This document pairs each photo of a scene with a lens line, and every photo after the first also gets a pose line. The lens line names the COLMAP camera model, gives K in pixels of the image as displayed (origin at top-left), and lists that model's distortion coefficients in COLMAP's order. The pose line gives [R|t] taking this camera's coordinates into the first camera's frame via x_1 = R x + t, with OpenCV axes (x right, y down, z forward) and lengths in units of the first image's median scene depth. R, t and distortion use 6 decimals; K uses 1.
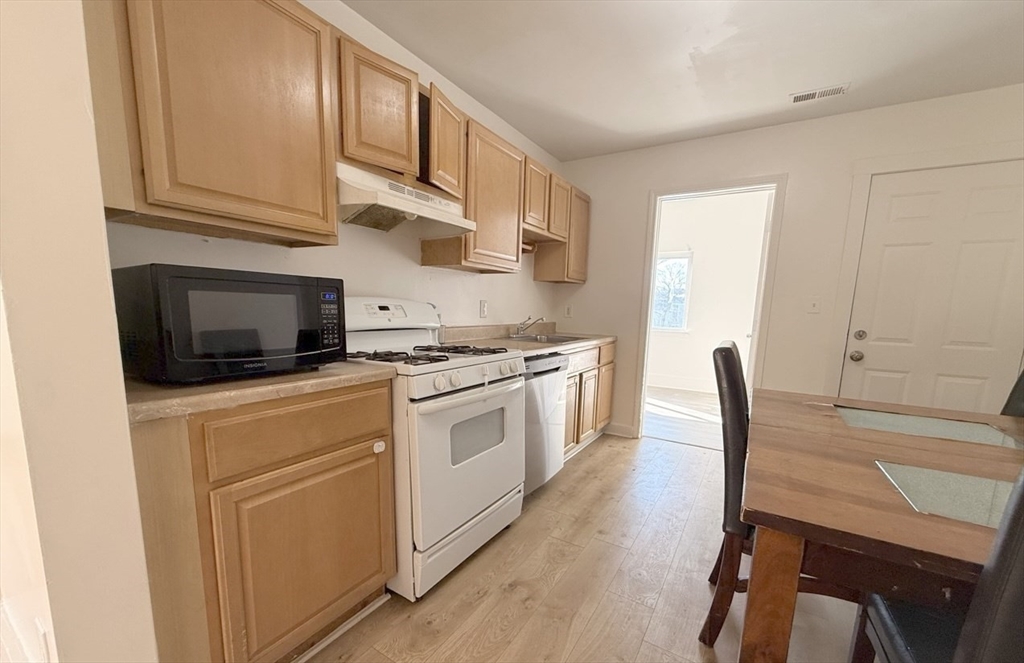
lens RADIAL K [[414.7, 0, 512.2], [0, 414.7, 368.6], [0, 0, 1]] dist [-0.001173, -0.000065]
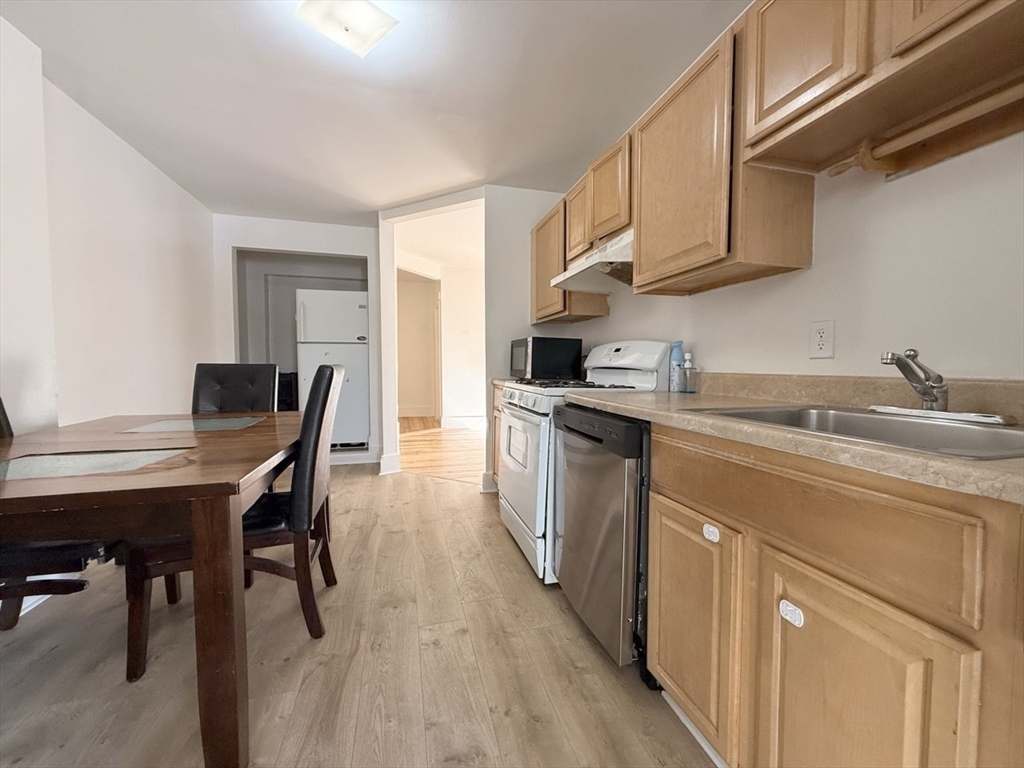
lens RADIAL K [[406.4, 0, 510.2], [0, 406.4, 383.2], [0, 0, 1]] dist [0.000883, 0.000110]
pose [[-0.689851, 0.001754, -0.723949, 0.834102], [-0.129989, 0.983445, 0.126250, -0.181860], [0.712186, 0.181199, -0.678202, 1.803060]]
